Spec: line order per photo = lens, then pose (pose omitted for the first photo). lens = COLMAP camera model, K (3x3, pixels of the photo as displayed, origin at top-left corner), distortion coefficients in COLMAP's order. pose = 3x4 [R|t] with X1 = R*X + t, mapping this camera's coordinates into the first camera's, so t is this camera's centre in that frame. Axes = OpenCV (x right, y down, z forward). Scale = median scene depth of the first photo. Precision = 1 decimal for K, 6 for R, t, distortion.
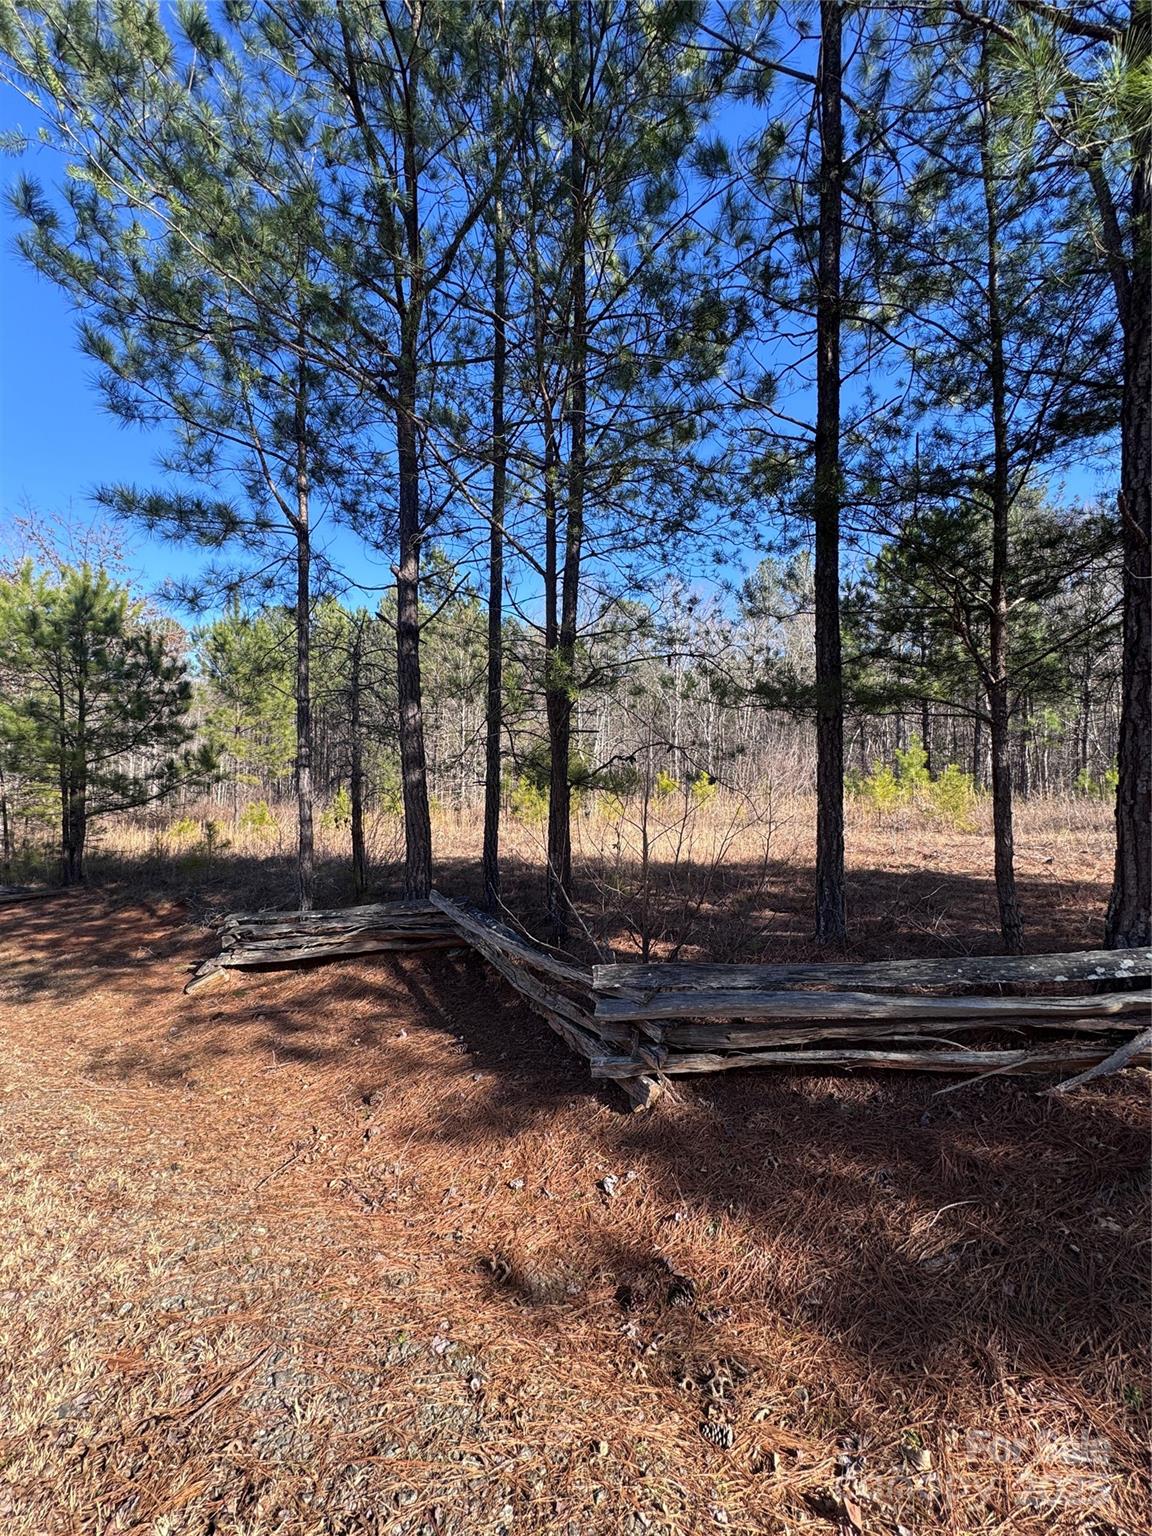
lens RADIAL K [[591.9, 0, 581.0], [0, 591.9, 768.6], [0, 0, 1]] dist [-0.009463, 0.001219]
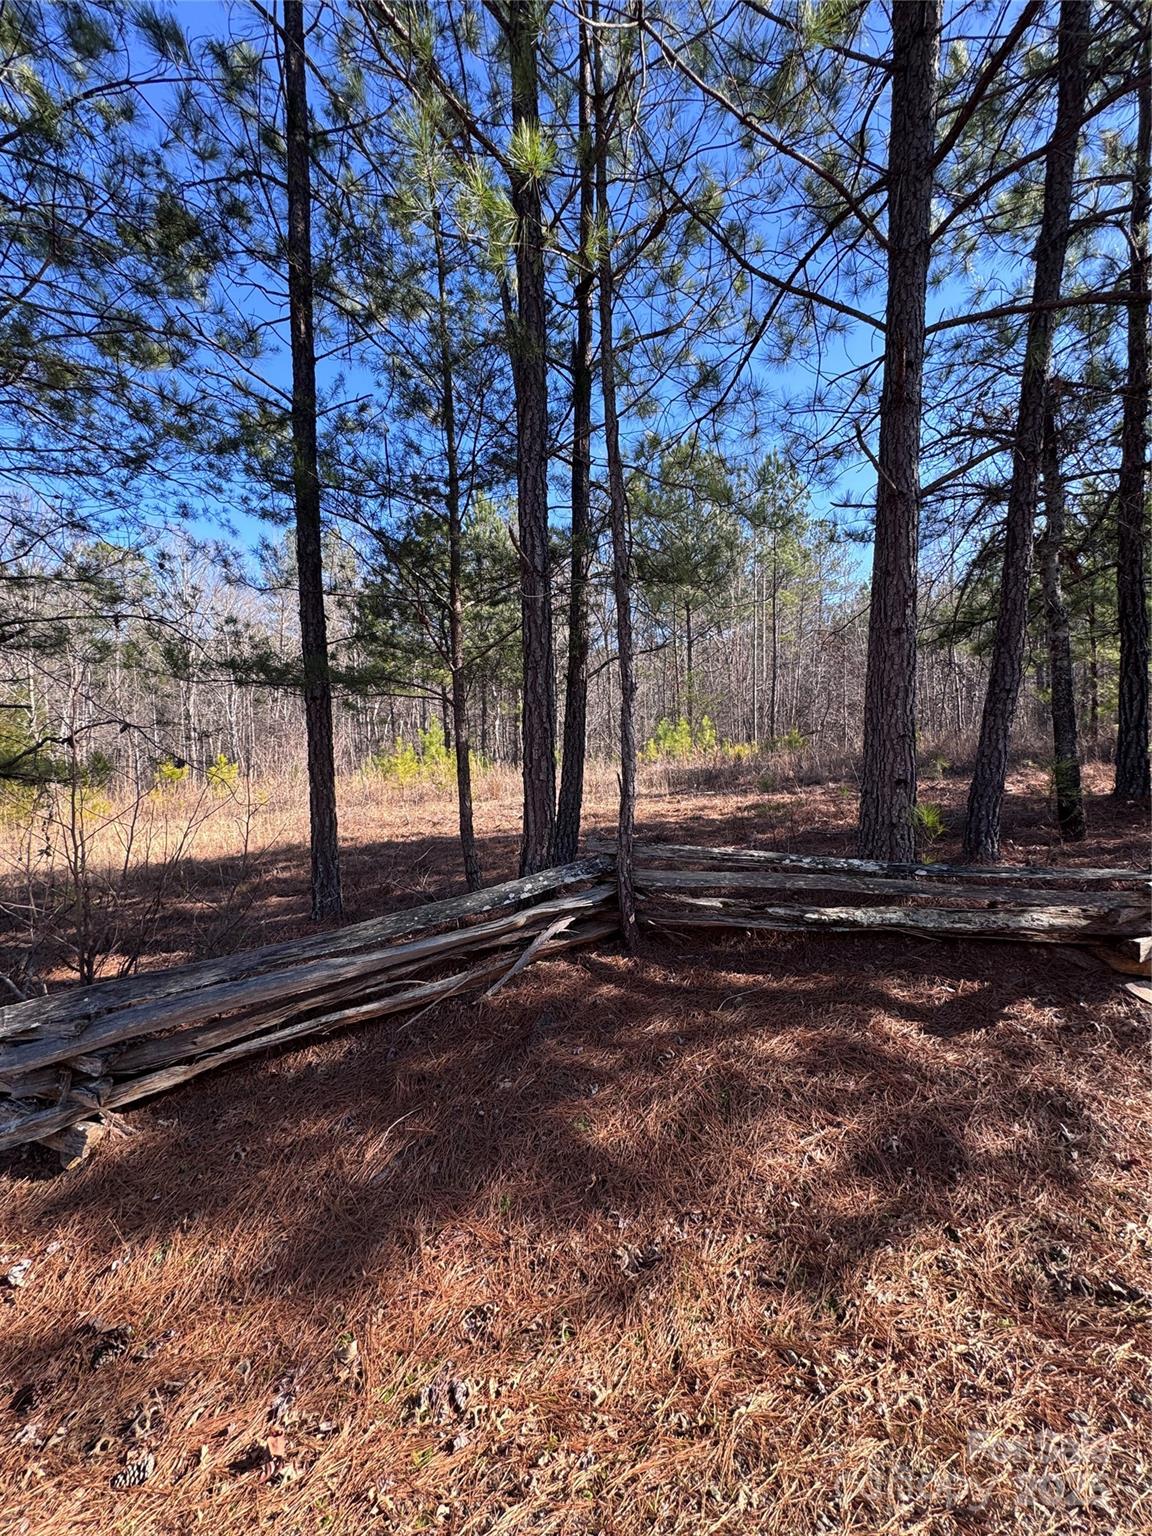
lens RADIAL K [[591.9, 0, 581.0], [0, 591.9, 768.6], [0, 0, 1]] dist [-0.009463, 0.001219]
pose [[0.760758, -0.046127, 0.647394, 0.140626], [0.026374, 0.998844, 0.040176, 0.010661], [-0.648499, -0.013490, 0.761096, -0.082404]]
